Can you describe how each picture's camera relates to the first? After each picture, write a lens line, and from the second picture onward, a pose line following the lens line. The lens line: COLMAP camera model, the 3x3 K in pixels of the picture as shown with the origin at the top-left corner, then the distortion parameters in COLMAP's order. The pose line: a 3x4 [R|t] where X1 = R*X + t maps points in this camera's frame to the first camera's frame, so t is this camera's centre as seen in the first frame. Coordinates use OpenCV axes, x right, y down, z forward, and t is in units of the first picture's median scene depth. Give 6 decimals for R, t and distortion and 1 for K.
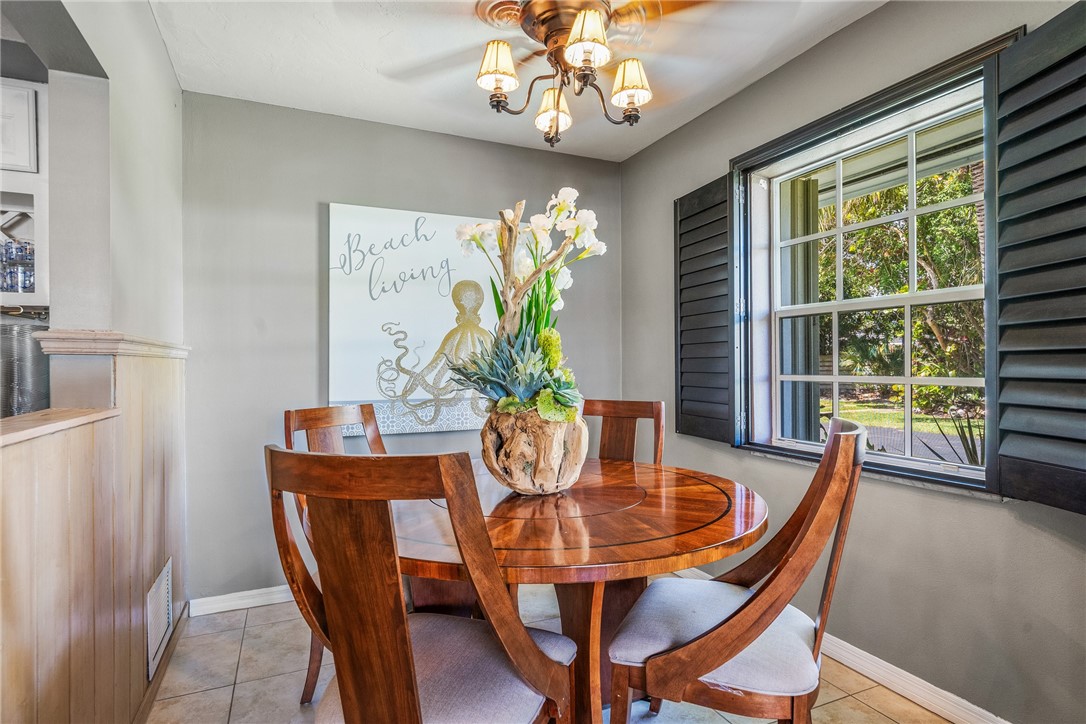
lens RADIAL K [[564.3, 0, 541.5], [0, 564.3, 362.3], [0, 0, 1]] dist [-0.000839, 0.000226]
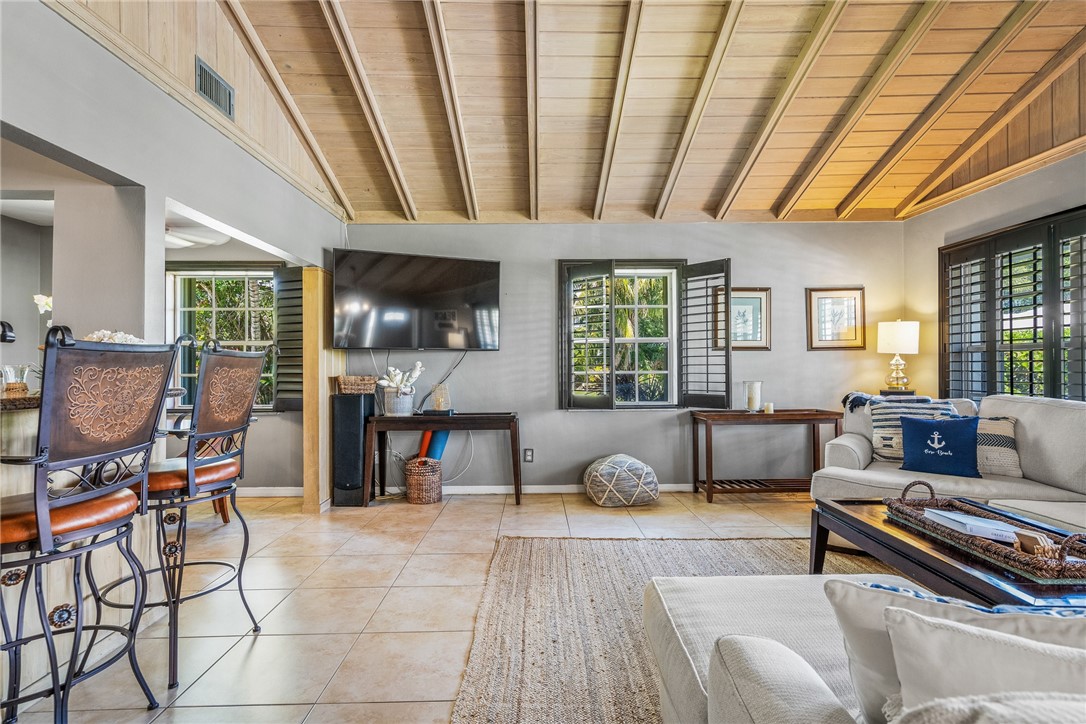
lens RADIAL K [[564.3, 0, 542.1], [0, 564.3, 362.8], [0, 0, 1]] dist [-0.000839, 0.000226]
pose [[0.402864, 0.012704, 0.915172, -1.080590], [-0.003640, 0.999918, -0.012278, 0.002489], [-0.915253, 0.001615, 0.402877, -1.189703]]
